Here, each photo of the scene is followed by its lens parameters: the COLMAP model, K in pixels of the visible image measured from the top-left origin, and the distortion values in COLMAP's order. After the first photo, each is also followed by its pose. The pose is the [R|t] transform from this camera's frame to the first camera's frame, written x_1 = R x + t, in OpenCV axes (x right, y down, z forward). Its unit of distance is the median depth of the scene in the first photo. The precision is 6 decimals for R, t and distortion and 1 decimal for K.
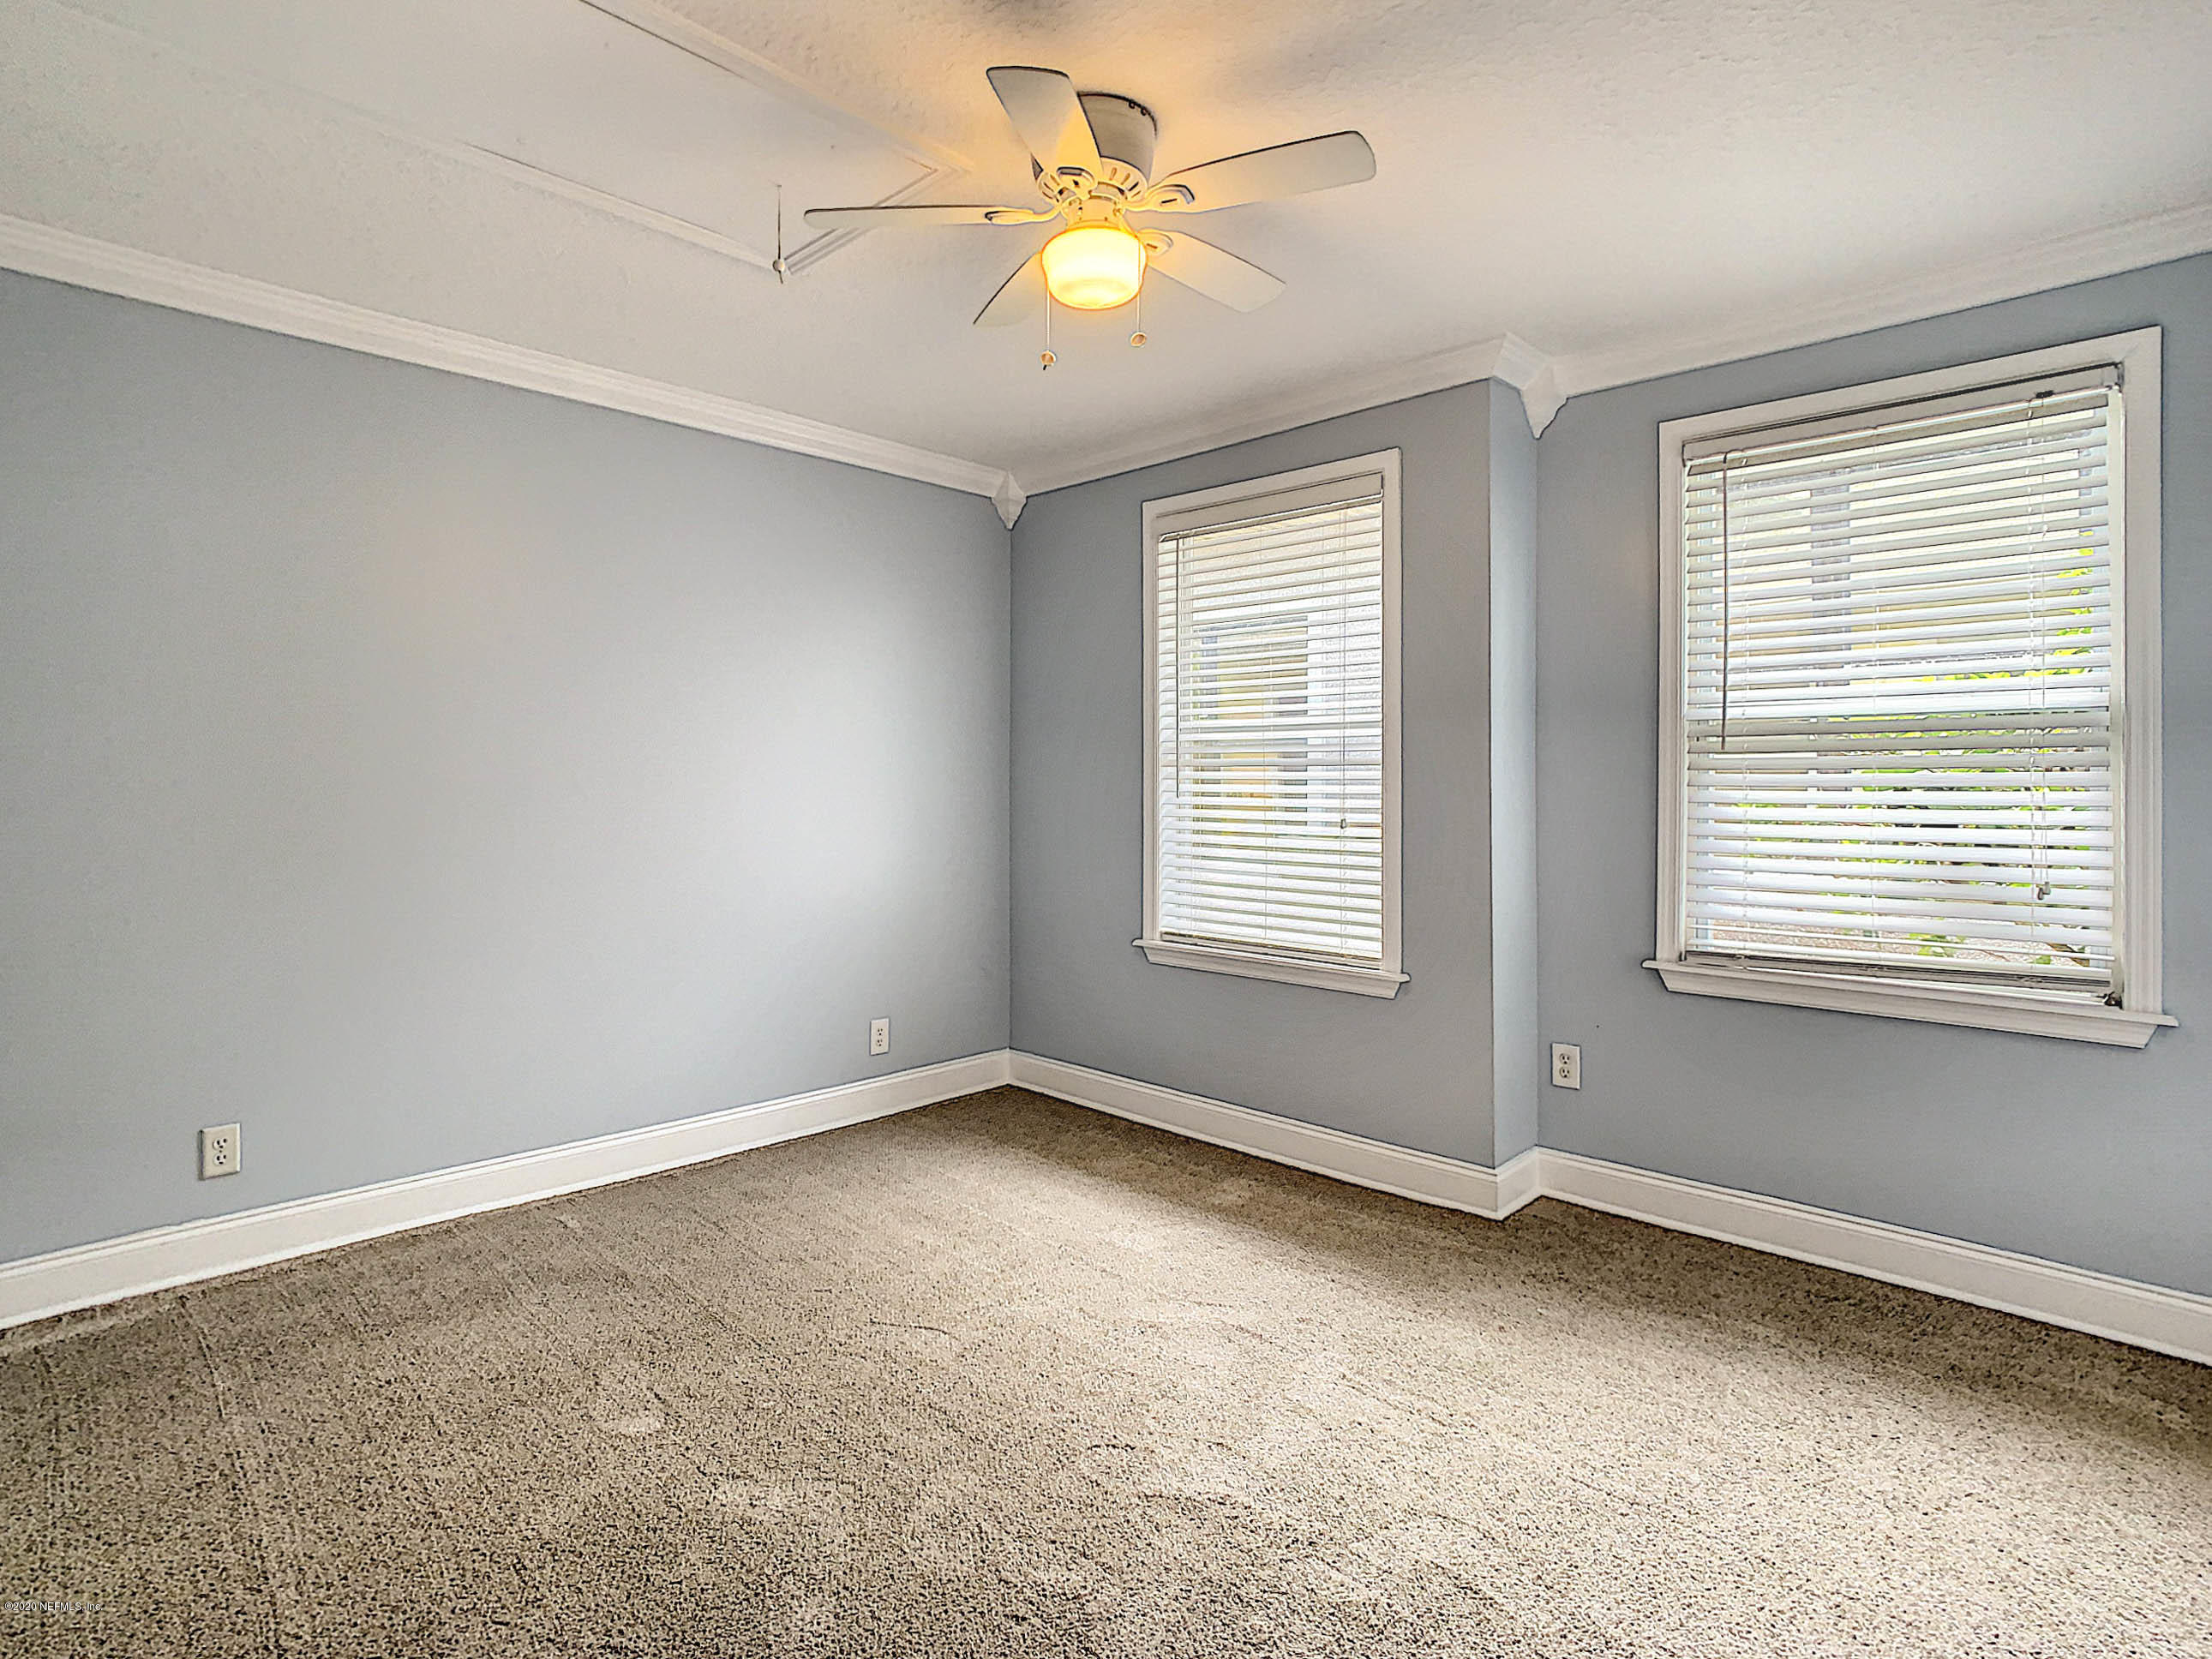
lens RADIAL K [[1161.7, 0, 1108.0], [0, 1161.7, 785.8], [0, 0, 1]] dist [-0.031277, 0.020821]
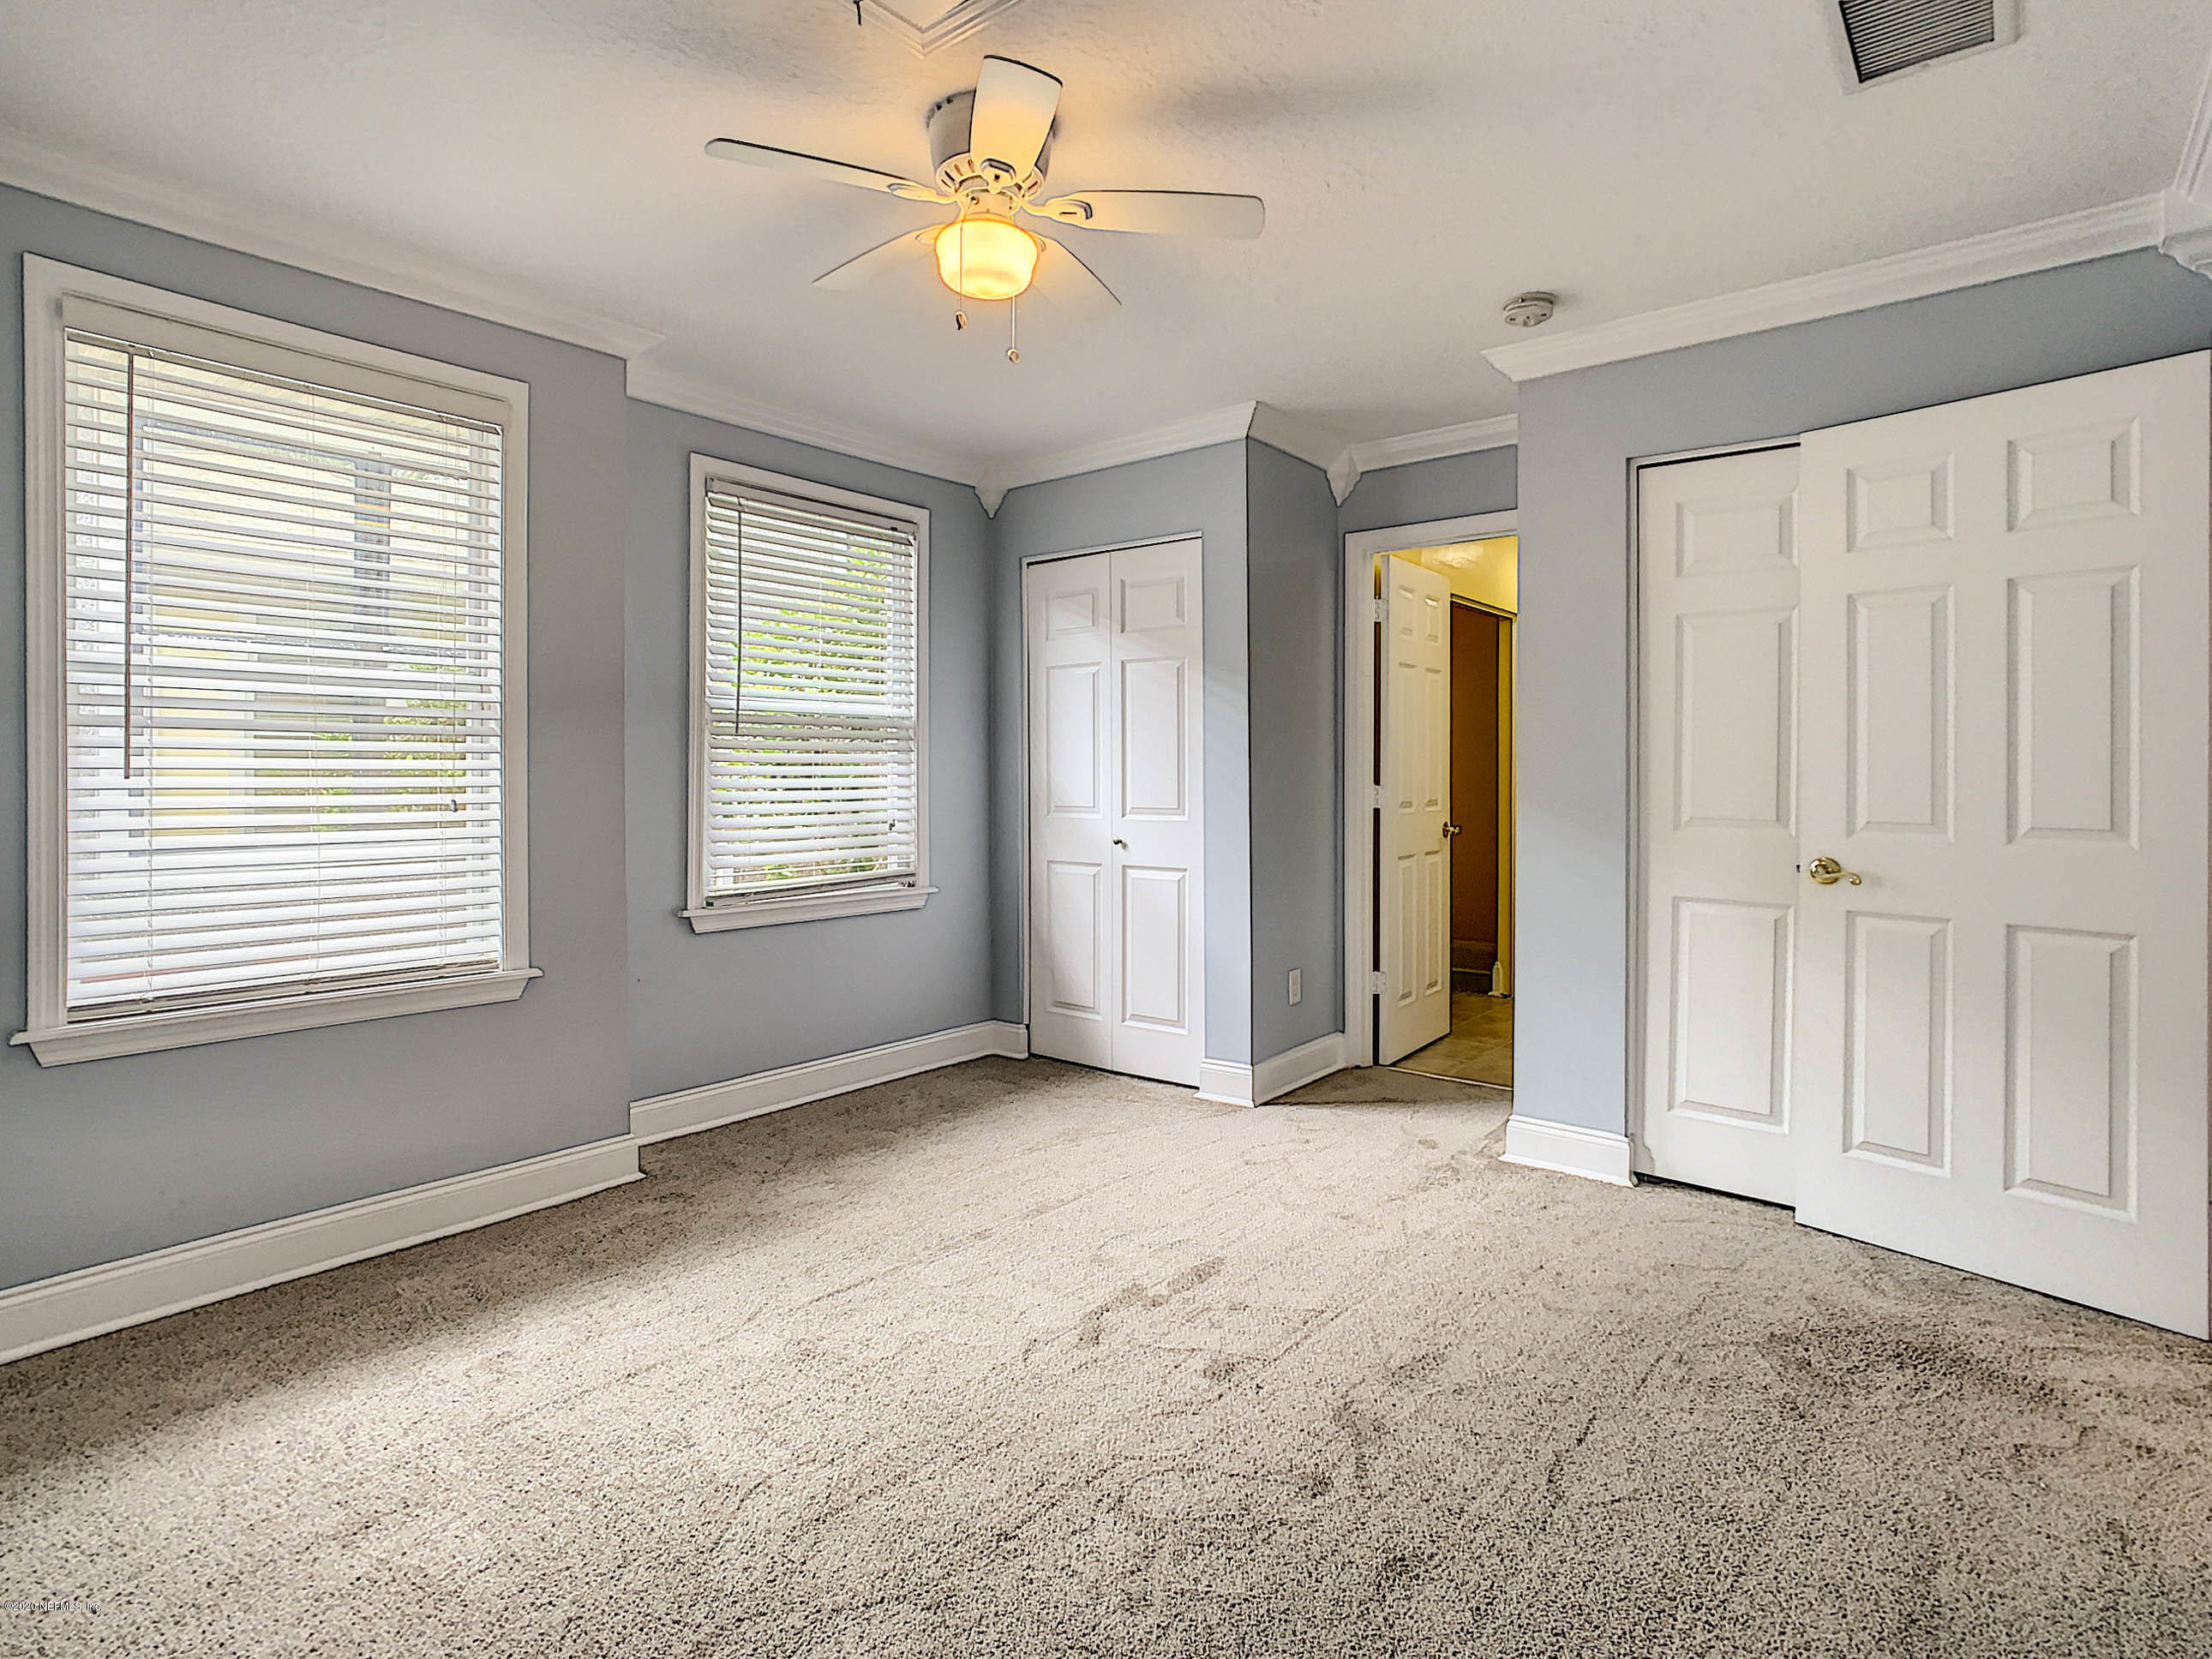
lens RADIAL K [[1174.4, 0, 1106.8], [0, 1174.4, 767.5], [0, 0, 1]] dist [-0.102927, 0.022574]
pose [[-0.117496, -0.012276, 0.992997, -0.749609], [-0.014497, 0.999838, 0.010646, -0.012264], [-0.992968, -0.013144, -0.117655, 0.726738]]
